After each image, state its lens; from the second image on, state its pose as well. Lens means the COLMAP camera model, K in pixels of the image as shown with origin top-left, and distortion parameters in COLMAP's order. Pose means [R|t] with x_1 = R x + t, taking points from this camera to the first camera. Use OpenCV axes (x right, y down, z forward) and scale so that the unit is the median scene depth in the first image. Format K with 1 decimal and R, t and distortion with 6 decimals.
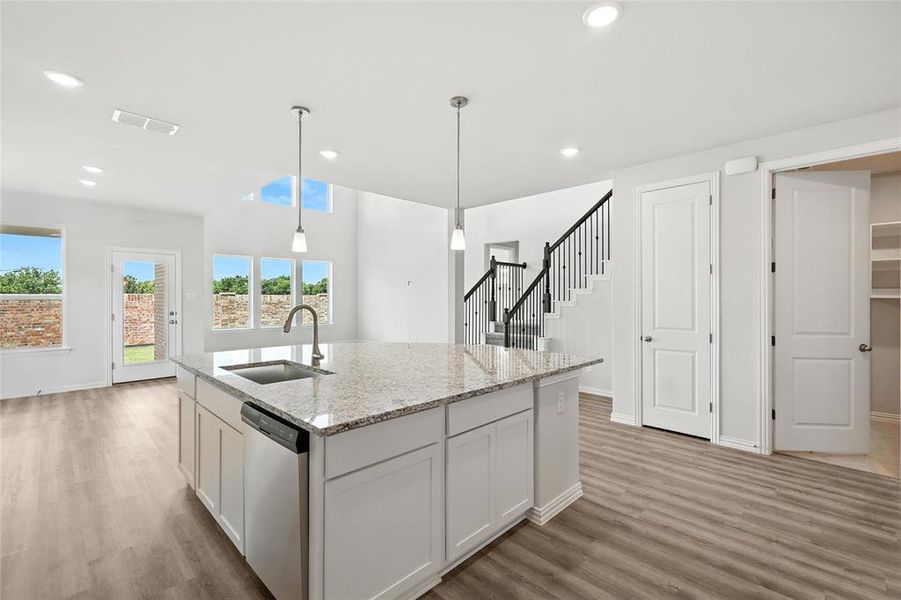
lens RADIAL K [[393.9, 0, 452.1], [0, 393.9, 295.8], [0, 0, 1]] dist [0.006423, -0.001025]
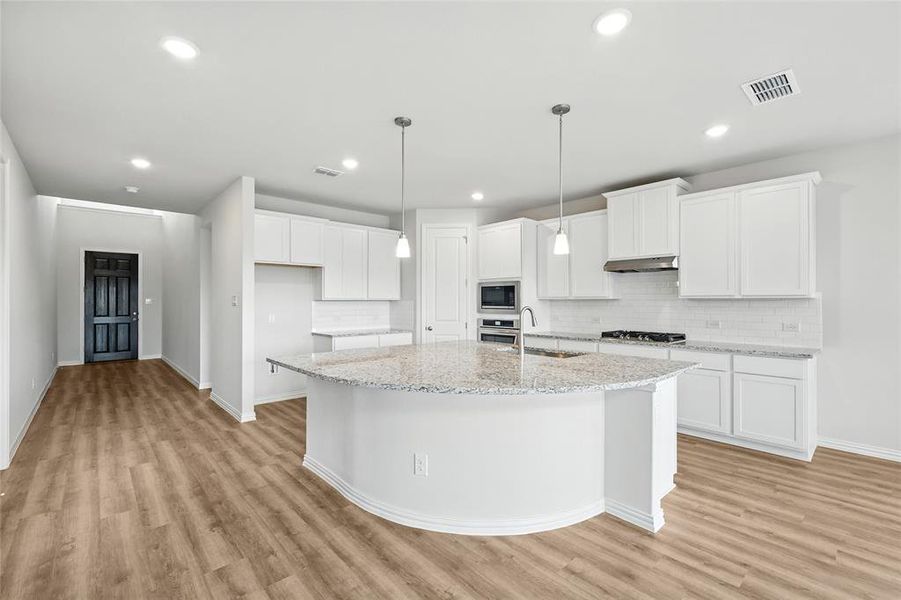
lens RADIAL K [[393.9, 0, 452.9], [0, 393.9, 300.1], [0, 0, 1]] dist [0.006423, -0.001025]
pose [[-0.998685, -0.001149, 0.051263, -0.080083], [-0.001593, 0.999962, -0.008618, 0.005311], [-0.051251, -0.008689, -0.998648, 0.955869]]
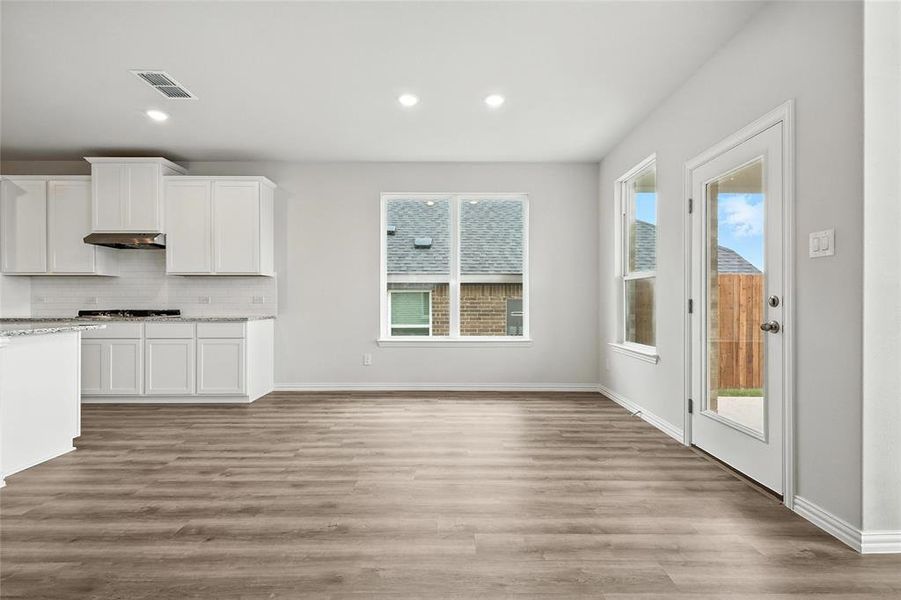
lens RADIAL K [[393.9, 0, 451.4], [0, 393.9, 302.0], [0, 0, 1]] dist [0.006423, -0.001025]
pose [[-0.712617, 0.001974, -0.701551, -0.304996], [0.002742, 0.999996, 0.000030, 0.046583], [0.701548, -0.001902, -0.712620, 1.122192]]
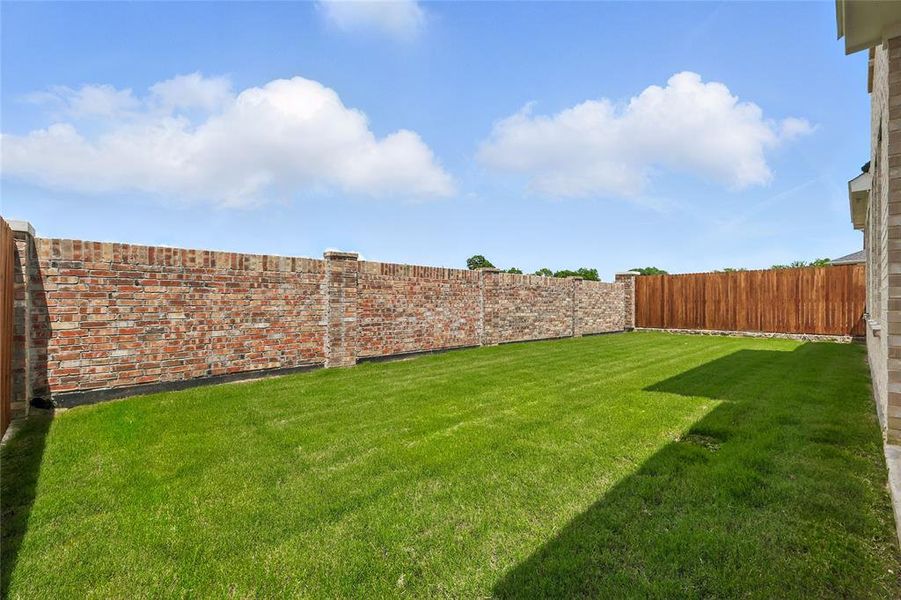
lens RADIAL K [[393.9, 0, 454.1], [0, 393.9, 302.6], [0, 0, 1]] dist [0.006423, -0.001025]
pose [[0.999906, -0.000159, -0.013697, -1.509796], [0.000233, 0.999985, 0.005401, 0.101590], [0.013696, -0.005403, 0.999892, 0.974806]]
